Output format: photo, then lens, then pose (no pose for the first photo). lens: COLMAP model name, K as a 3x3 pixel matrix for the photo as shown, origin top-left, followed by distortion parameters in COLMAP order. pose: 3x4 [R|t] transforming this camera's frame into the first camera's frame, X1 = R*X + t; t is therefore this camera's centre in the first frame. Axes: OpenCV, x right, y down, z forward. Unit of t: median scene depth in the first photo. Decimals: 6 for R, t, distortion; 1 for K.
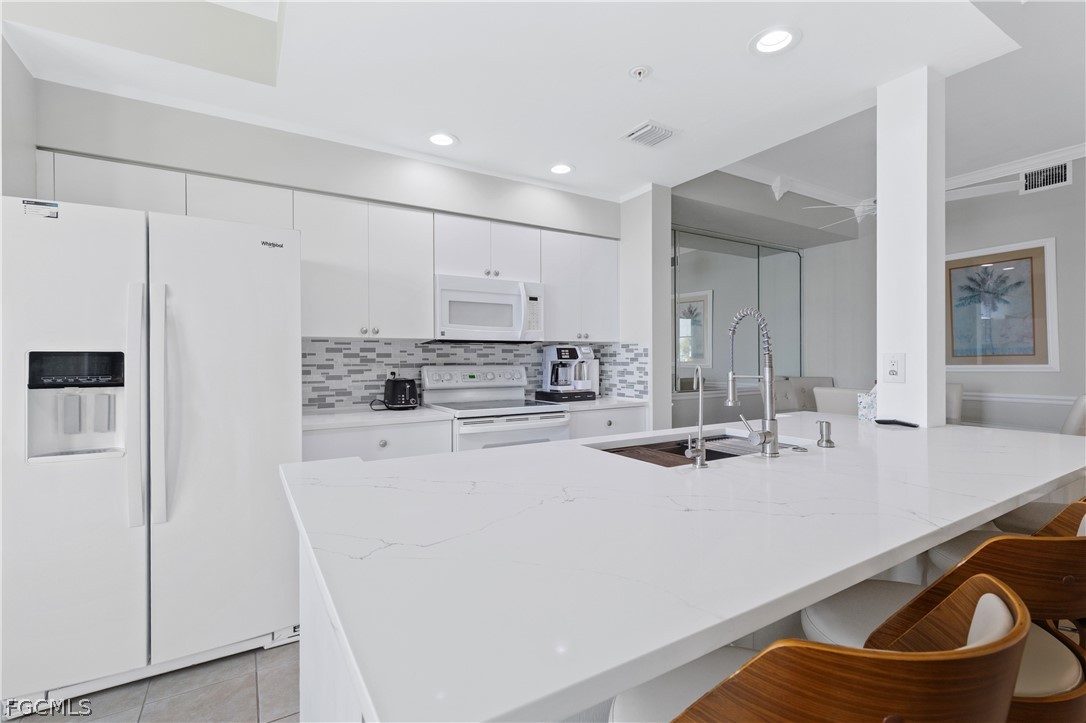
lens RADIAL K [[498.1, 0, 543.0], [0, 498.1, 361.5], [0, 0, 1]] dist [0.010953, 0.000415]
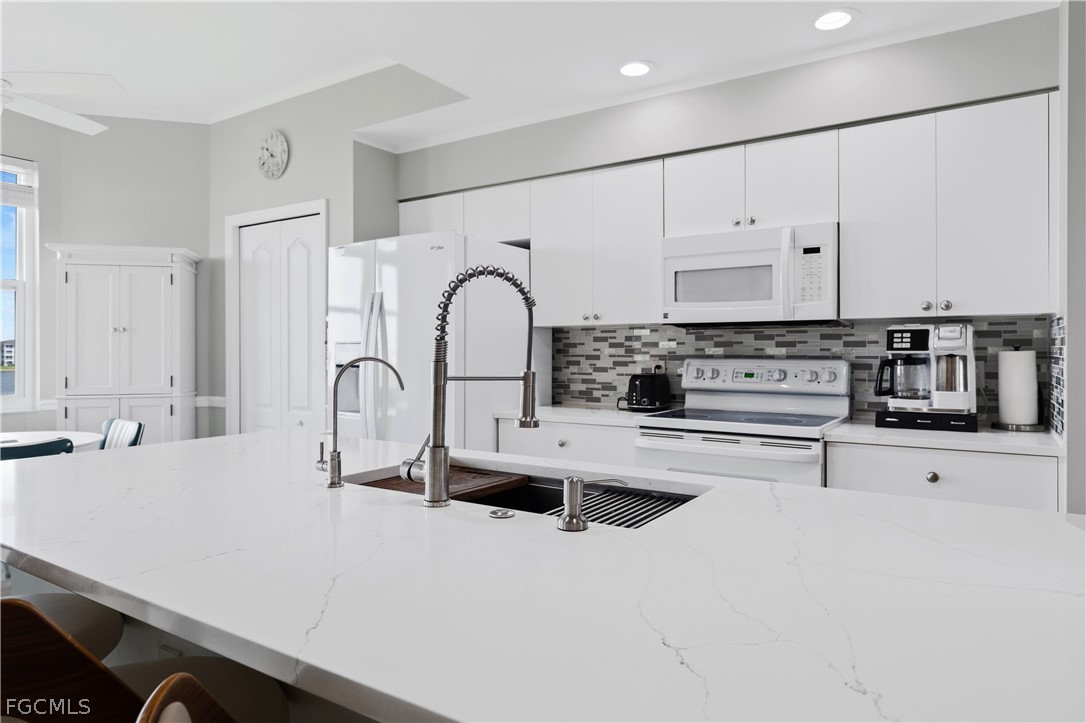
lens RADIAL K [[672.4, 0, 543.0], [0, 672.4, 361.5], [0, 0, 1]] dist [-0.000355, 0.000745]
pose [[0.419772, 0.019065, -0.907429, 0.601123], [-0.005878, 0.999815, 0.018287, -0.003775], [0.907611, -0.002343, 0.419807, 0.365212]]
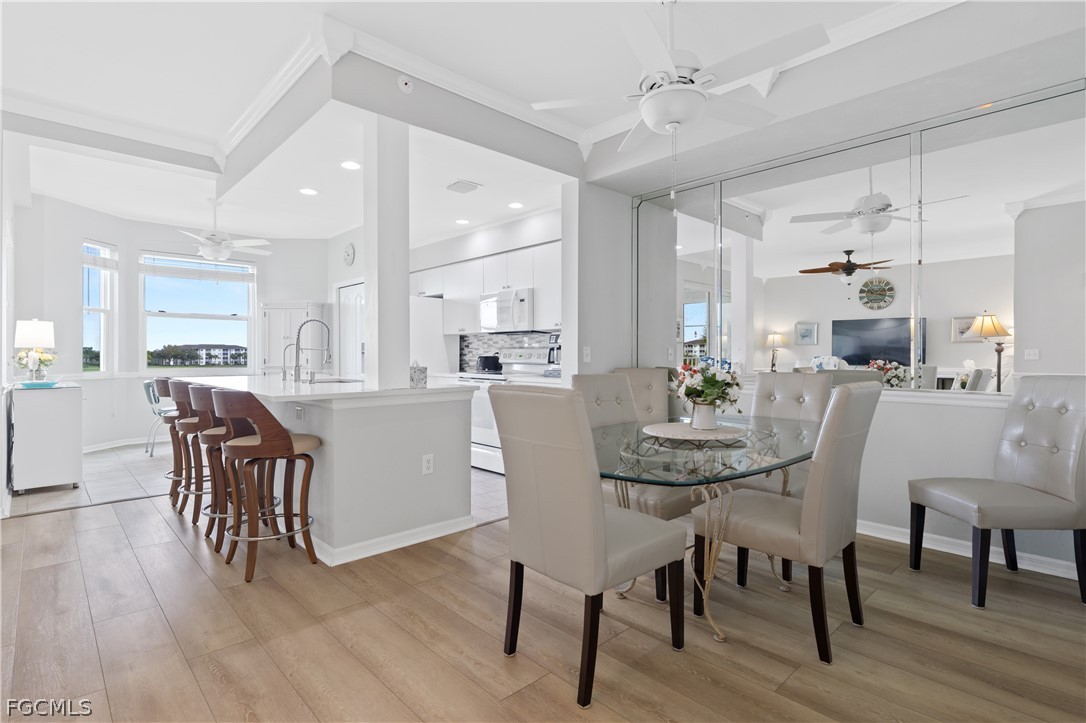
lens RADIAL K [[525.8, 0, 543.0], [0, 525.8, 361.5], [0, 0, 1]] dist [-0.001297, -0.000069]
pose [[0.201827, 0.019000, -0.979237, 1.463591], [-0.005878, 0.999817, 0.018188, 0.018521], [0.979404, 0.002086, 0.201902, 0.775219]]
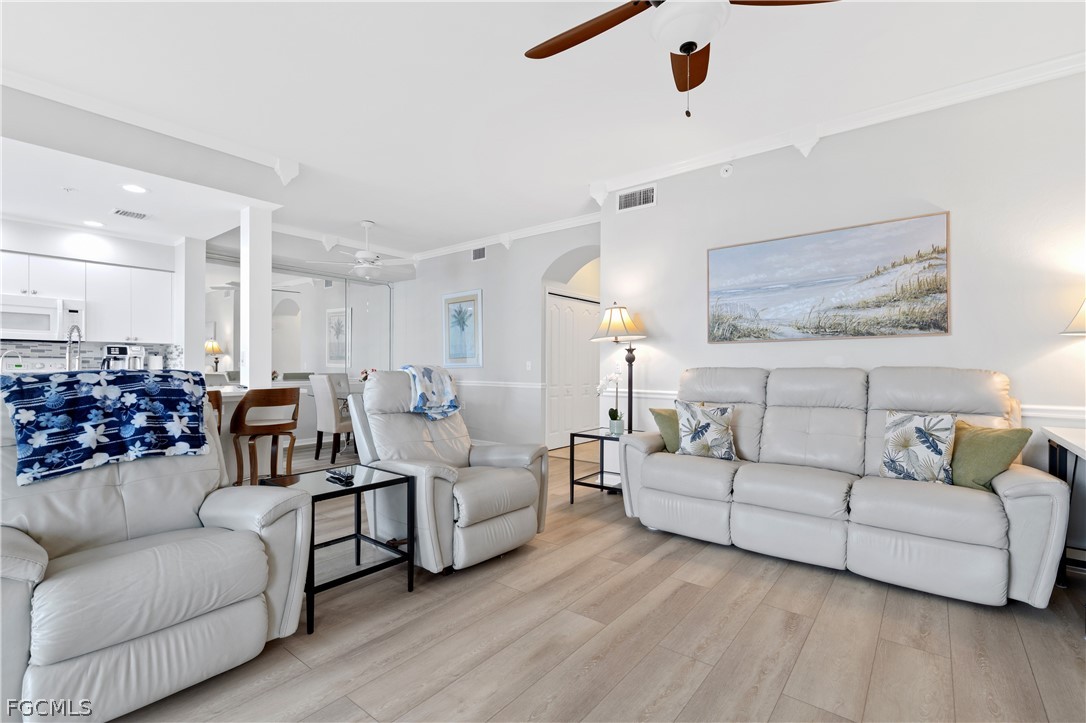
lens RADIAL K [[498.1, 0, 543.0], [0, 498.1, 361.5], [0, 0, 1]] dist [0.010953, 0.000415]
pose [[0.945367, 0.011977, 0.325787, 0.795720], [-0.006719, 0.999828, -0.017260, 0.033660], [-0.325938, 0.014128, 0.945286, -0.804870]]
